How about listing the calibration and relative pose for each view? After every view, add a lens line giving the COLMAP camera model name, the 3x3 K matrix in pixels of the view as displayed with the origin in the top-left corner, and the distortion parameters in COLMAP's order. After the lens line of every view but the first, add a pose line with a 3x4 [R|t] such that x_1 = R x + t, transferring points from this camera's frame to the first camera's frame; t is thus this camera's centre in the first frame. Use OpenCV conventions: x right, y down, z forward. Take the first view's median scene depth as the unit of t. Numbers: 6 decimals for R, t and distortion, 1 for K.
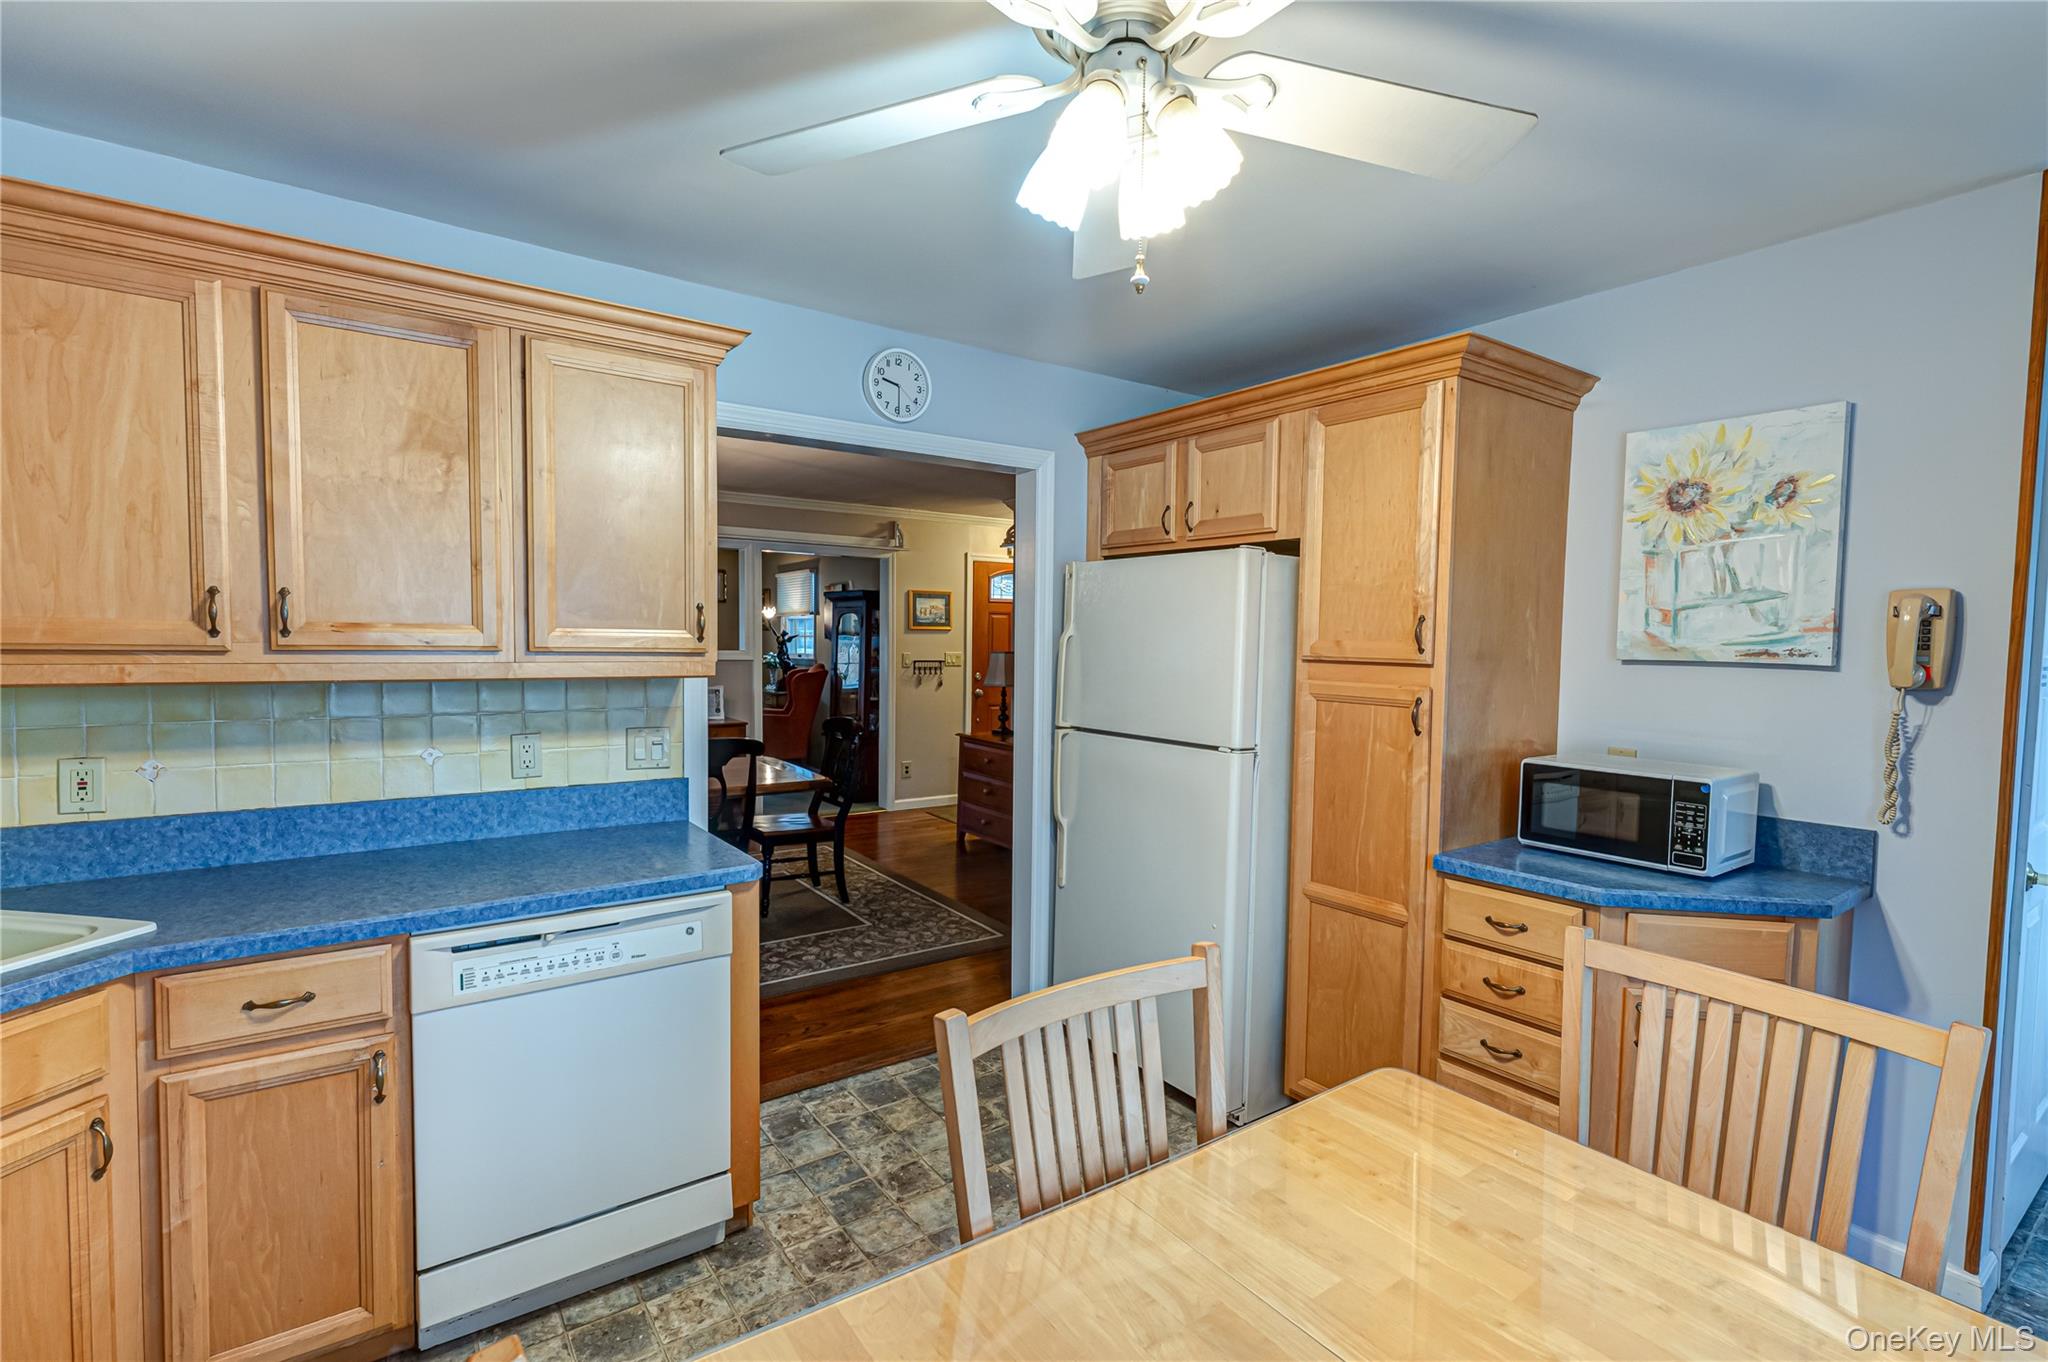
lens RADIAL K [[937.7, 0, 1028.4], [0, 937.7, 684.8], [0, 0, 1]] dist [0.001841, 0.001601]
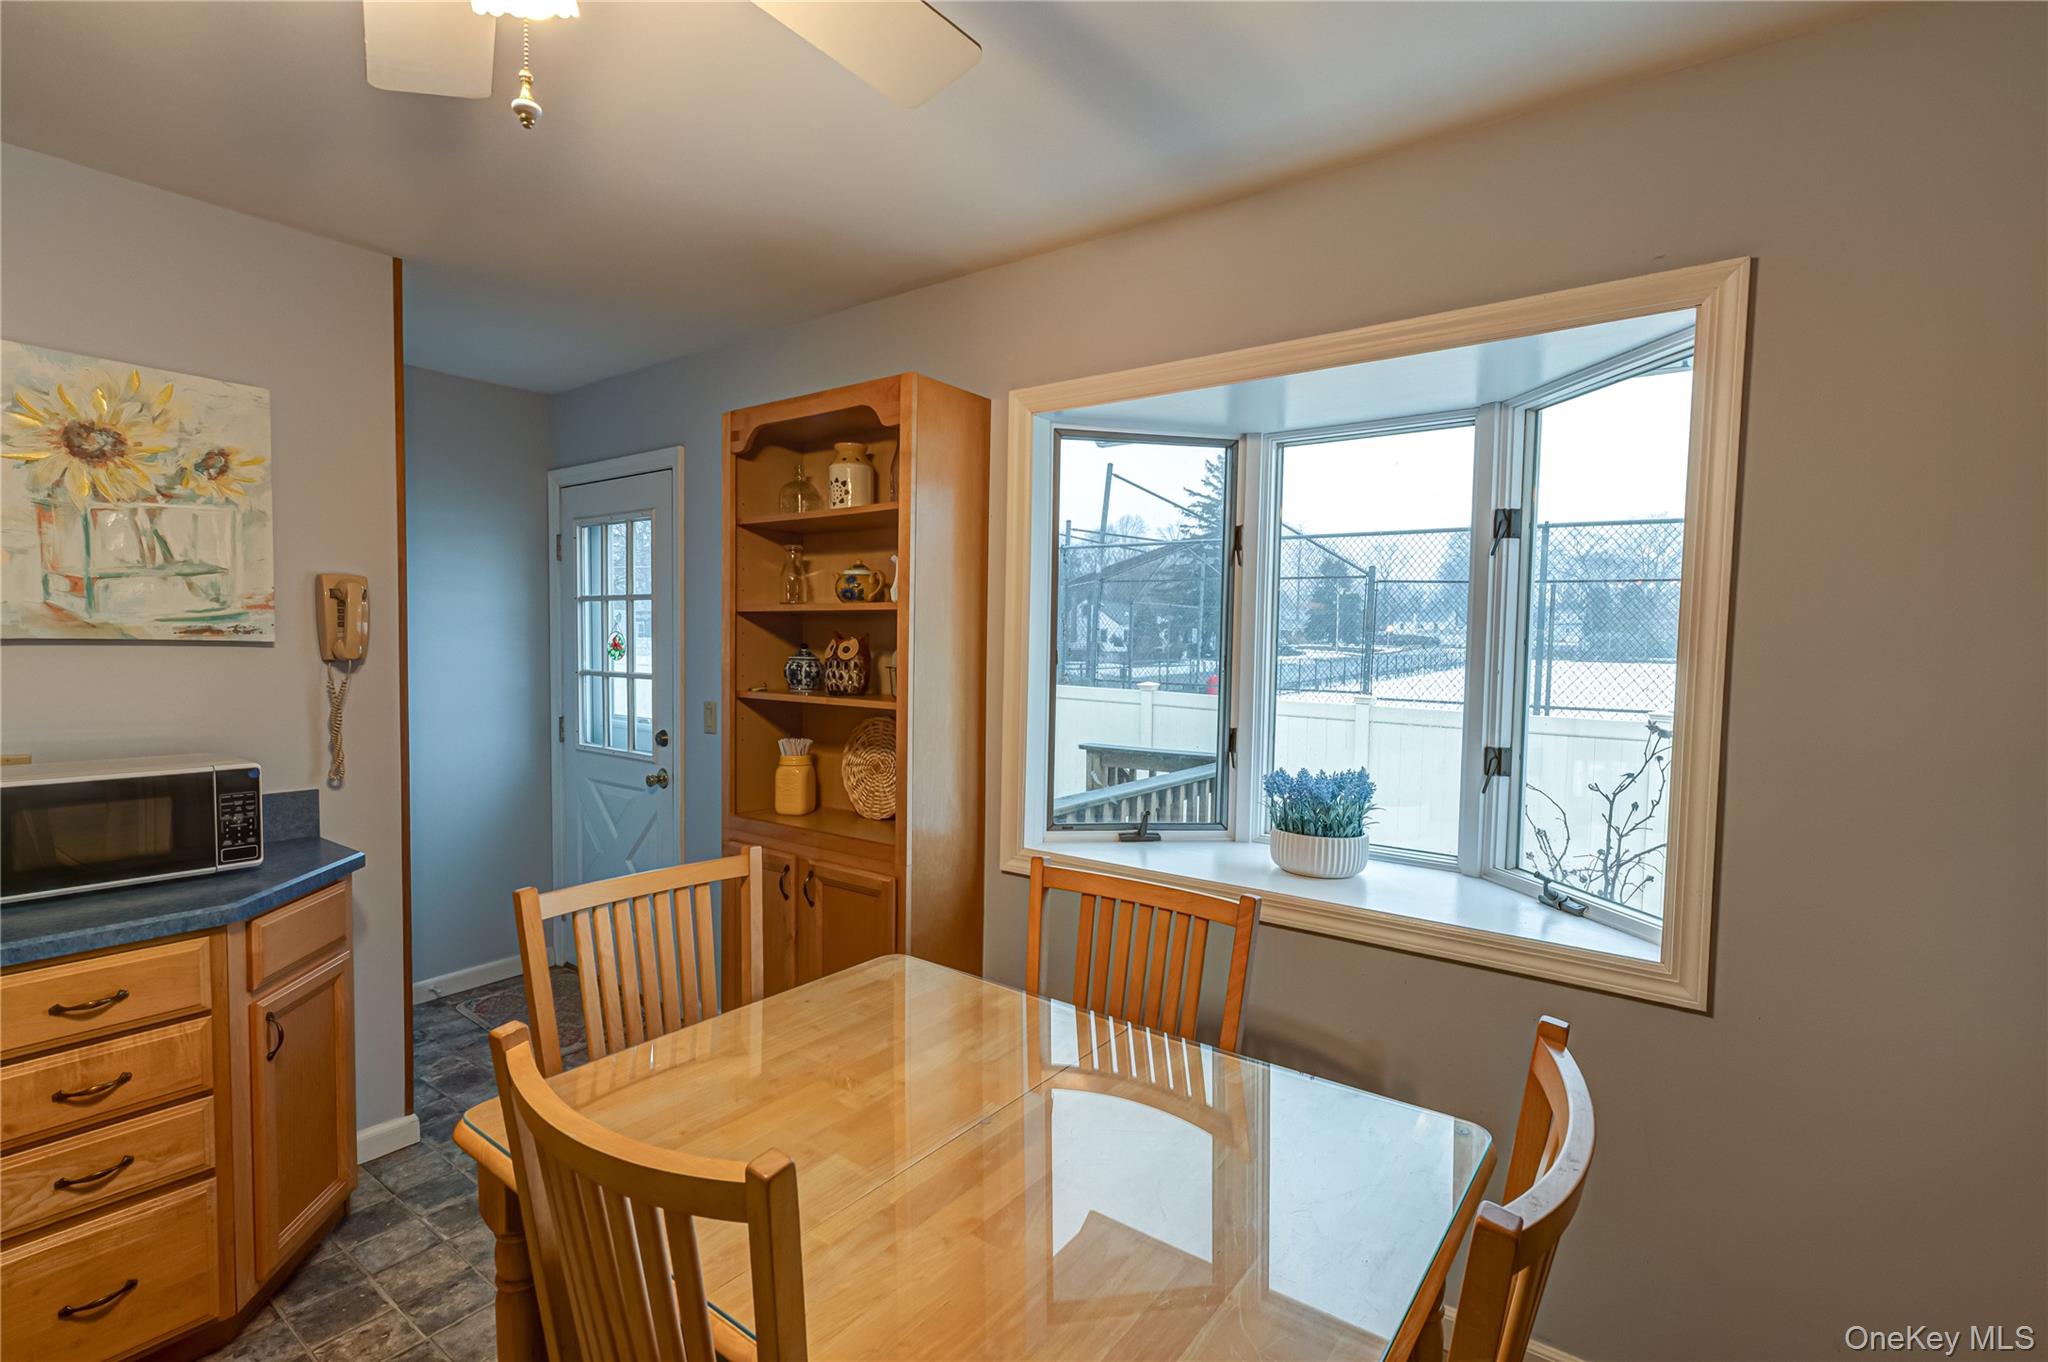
lens RADIAL K [[937.7, 0, 1038.3], [0, 937.7, 683.4], [0, 0, 1]] dist [0.001841, 0.001601]
pose [[-0.302943, -0.062479, 0.950959, -0.387454], [0.029412, 0.996760, 0.074858, -0.026210], [-0.952555, 0.050647, -0.300124, 0.487020]]
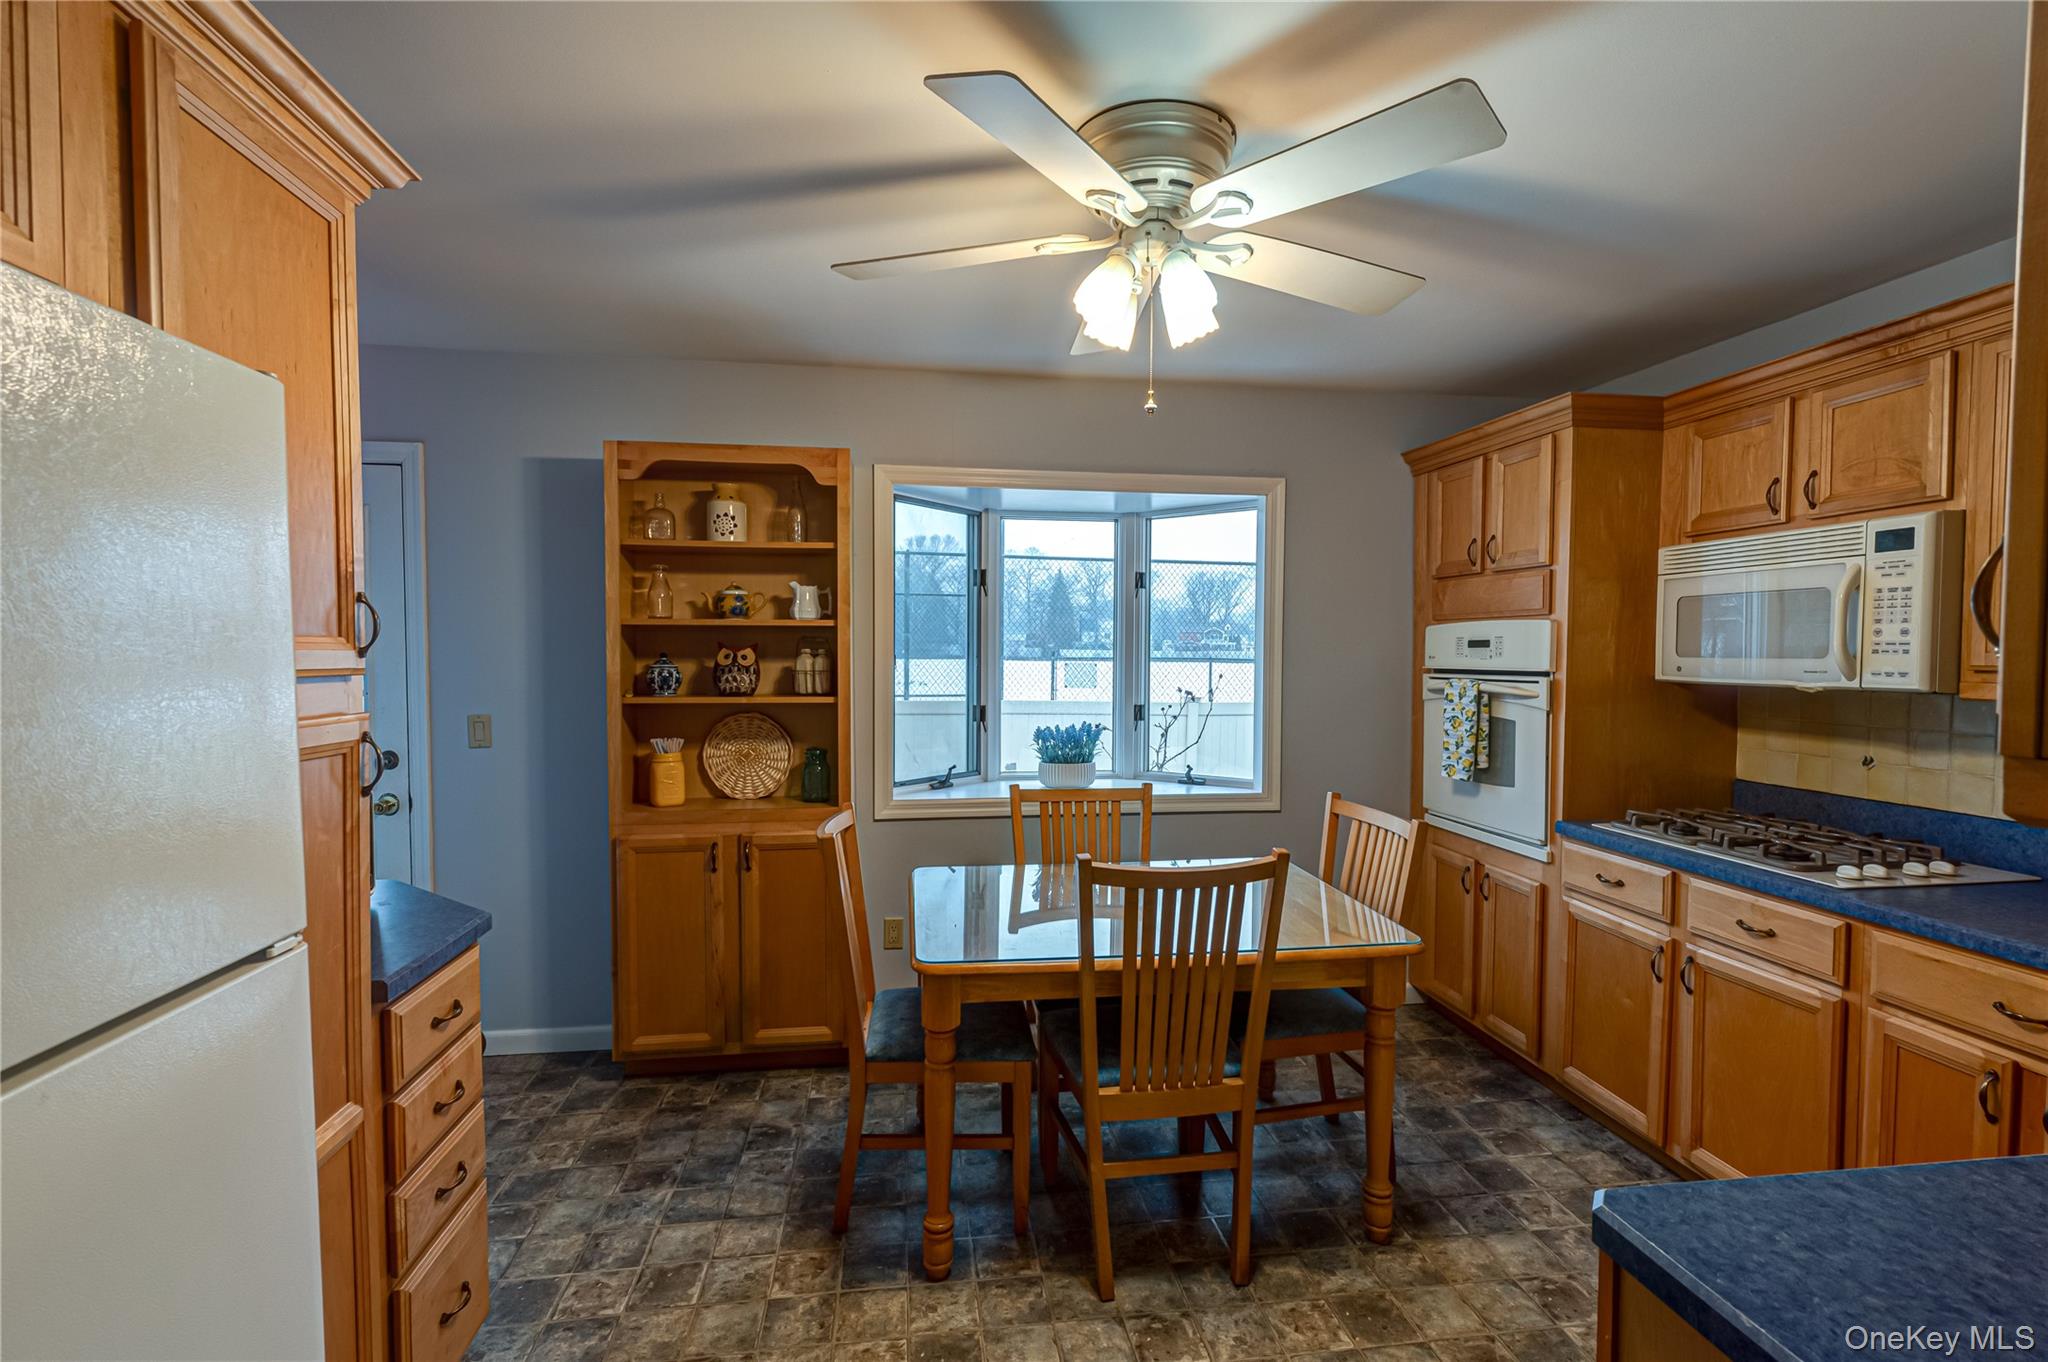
lens RADIAL K [[937.7, 0, 1029.1], [0, 937.7, 682.0], [0, 0, 1]] dist [0.001841, 0.001601]
pose [[-0.886281, -0.038924, 0.461510, -0.288112], [0.005083, 0.995585, 0.093730, -0.059844], [-0.463121, 0.085416, -0.882170, 1.056604]]
